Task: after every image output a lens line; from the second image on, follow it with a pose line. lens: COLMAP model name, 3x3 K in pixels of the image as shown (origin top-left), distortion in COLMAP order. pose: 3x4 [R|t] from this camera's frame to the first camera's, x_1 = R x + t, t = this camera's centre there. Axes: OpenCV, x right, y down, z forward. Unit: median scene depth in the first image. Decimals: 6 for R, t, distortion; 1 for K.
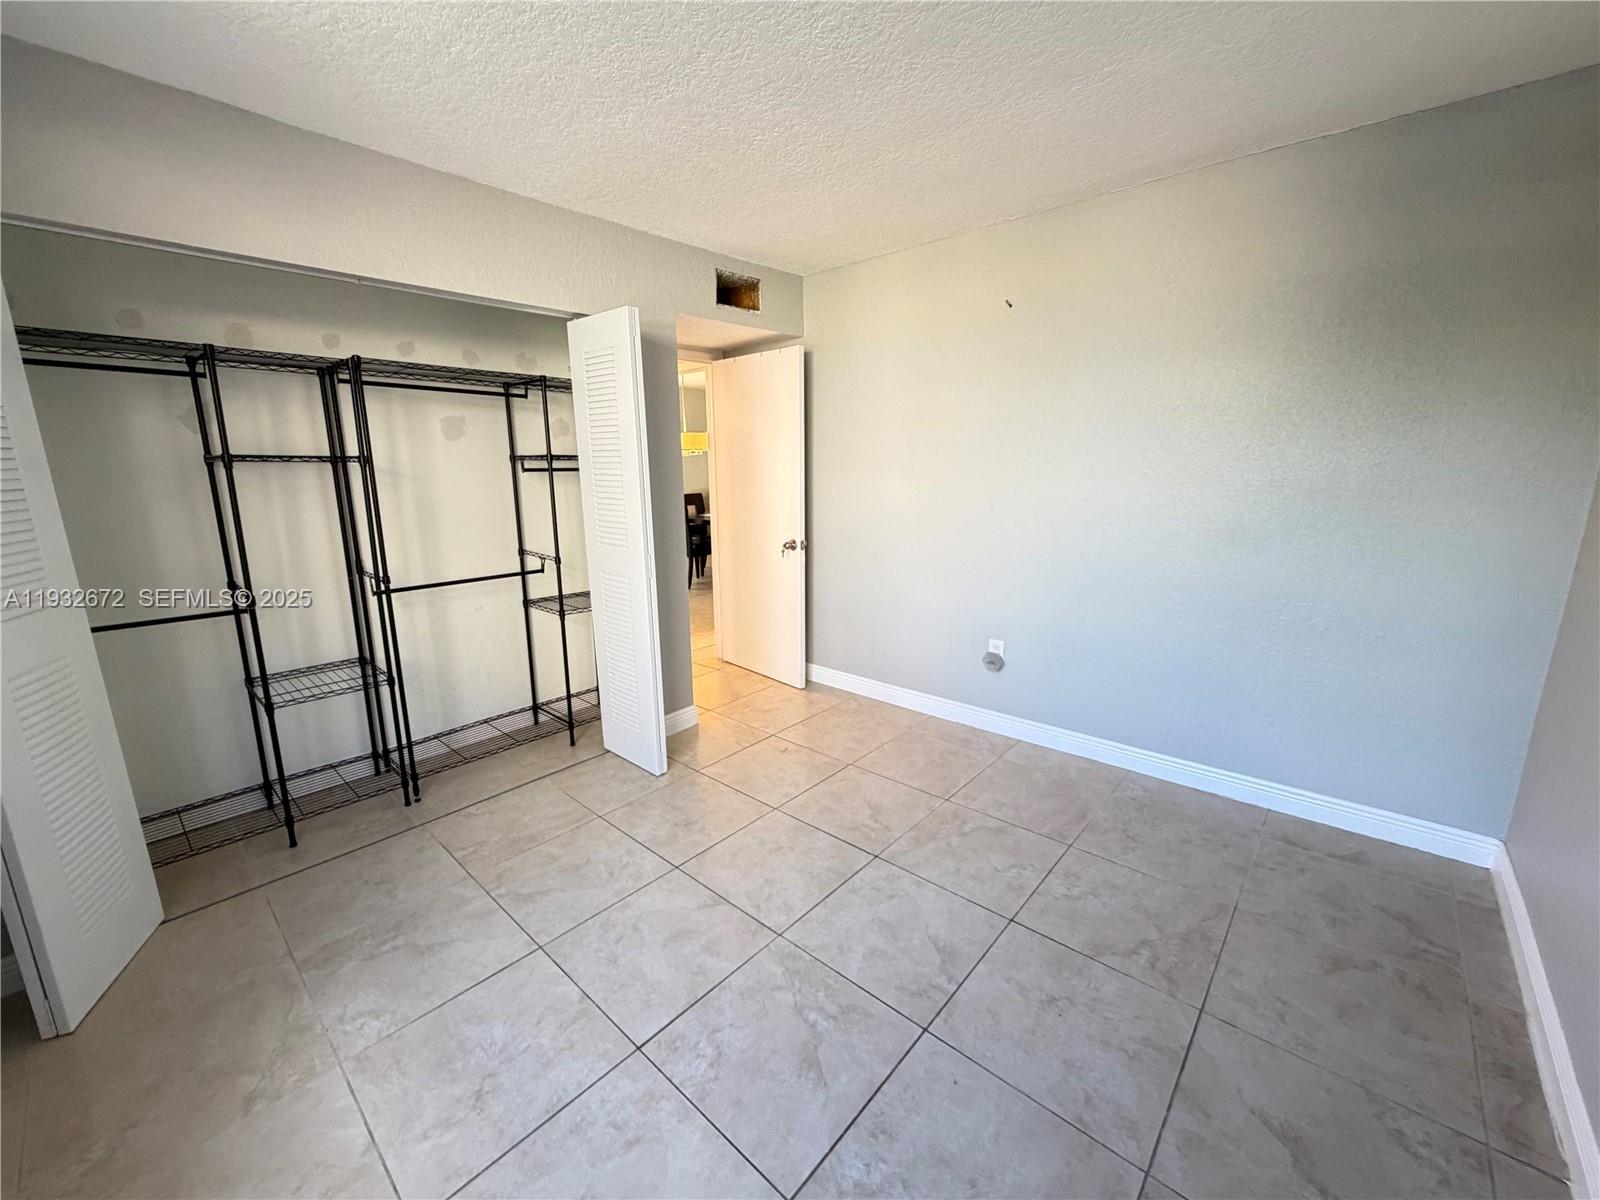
lens RADIAL K [[637.3, 0, 798.6], [0, 637.3, 606.5], [0, 0, 1]] dist [-0.000098, -0.000072]
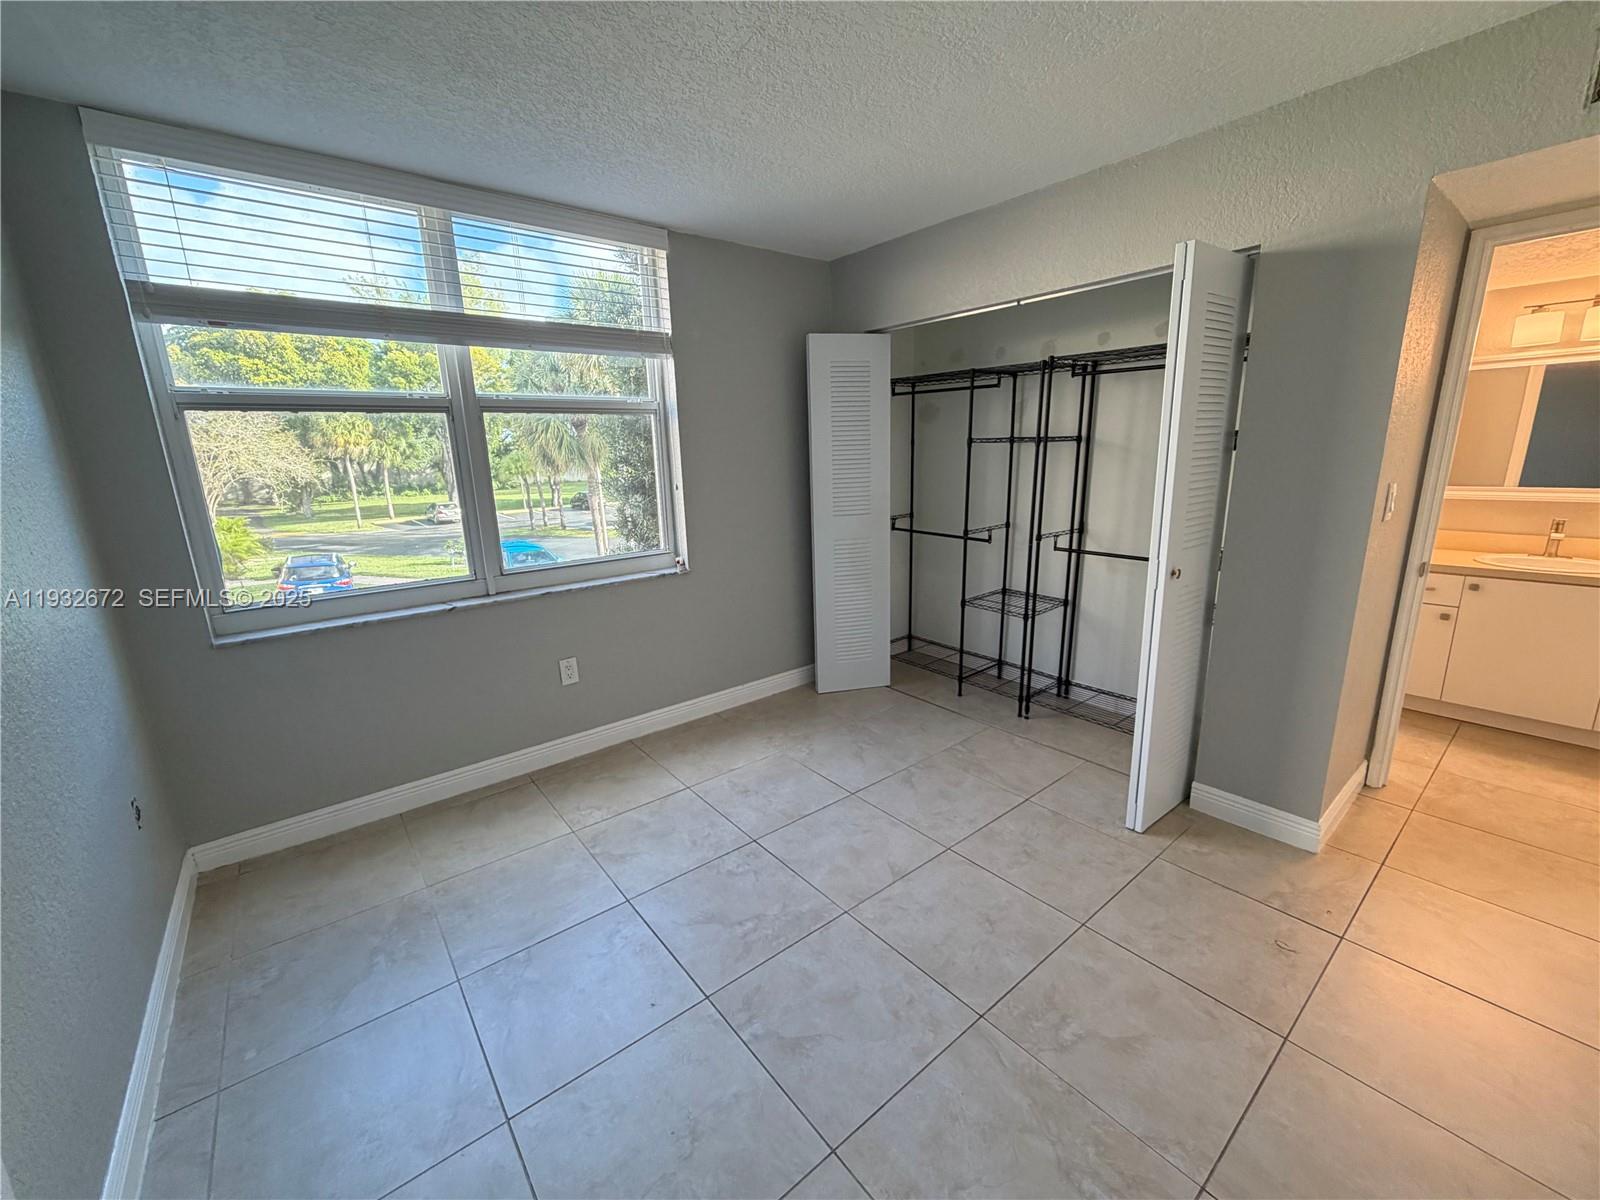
lens RADIAL K [[637.3, 0, 790.0], [0, 637.3, 600.4], [0, 0, 1]] dist [-0.000098, -0.000072]
pose [[-0.165417, 0.243517, -0.955686, 0.767111], [-0.198162, 0.941066, 0.274091, -0.199524], [0.966110, 0.234721, -0.107413, 0.821487]]
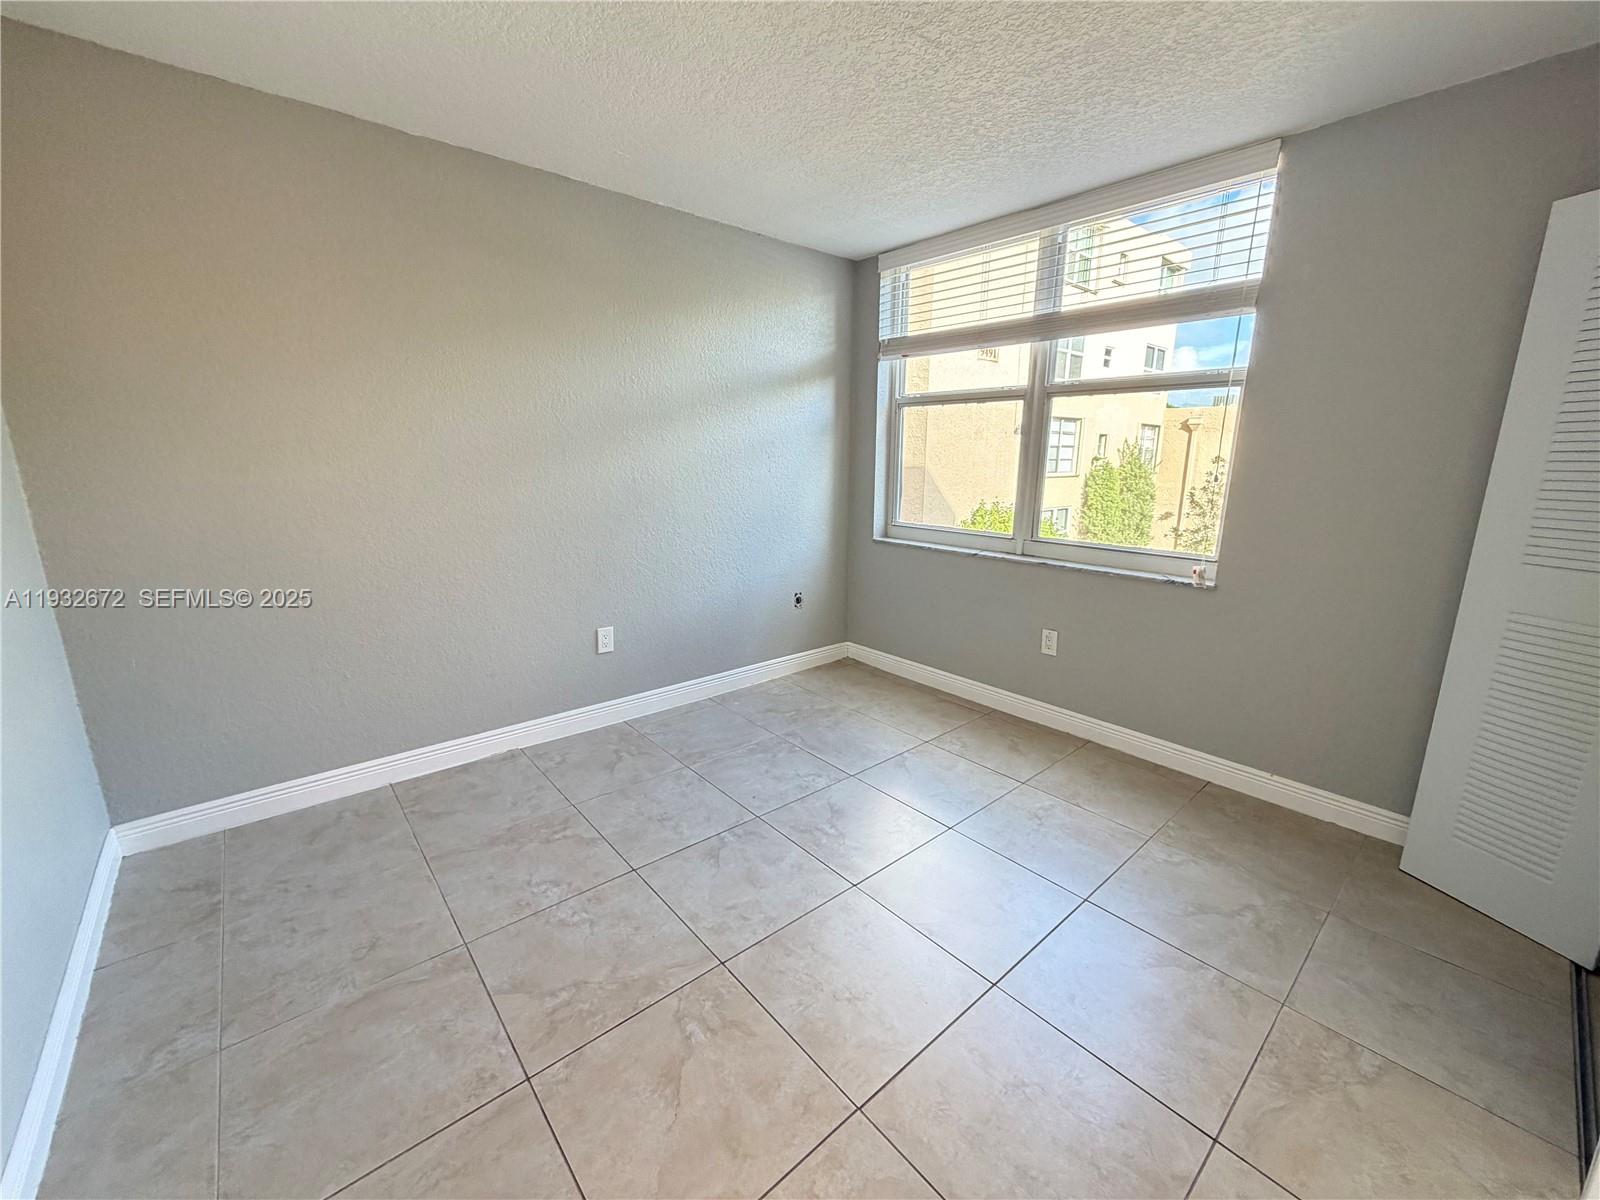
lens RADIAL K [[637.3, 0, 805.9], [0, 637.3, 602.9], [0, 0, 1]] dist [-0.000098, -0.000072]
pose [[-0.993206, -0.021333, 0.114398, -0.053421], [0.032261, 0.894045, 0.446813, -0.332003], [-0.111809, 0.447468, -0.887283, 1.566917]]
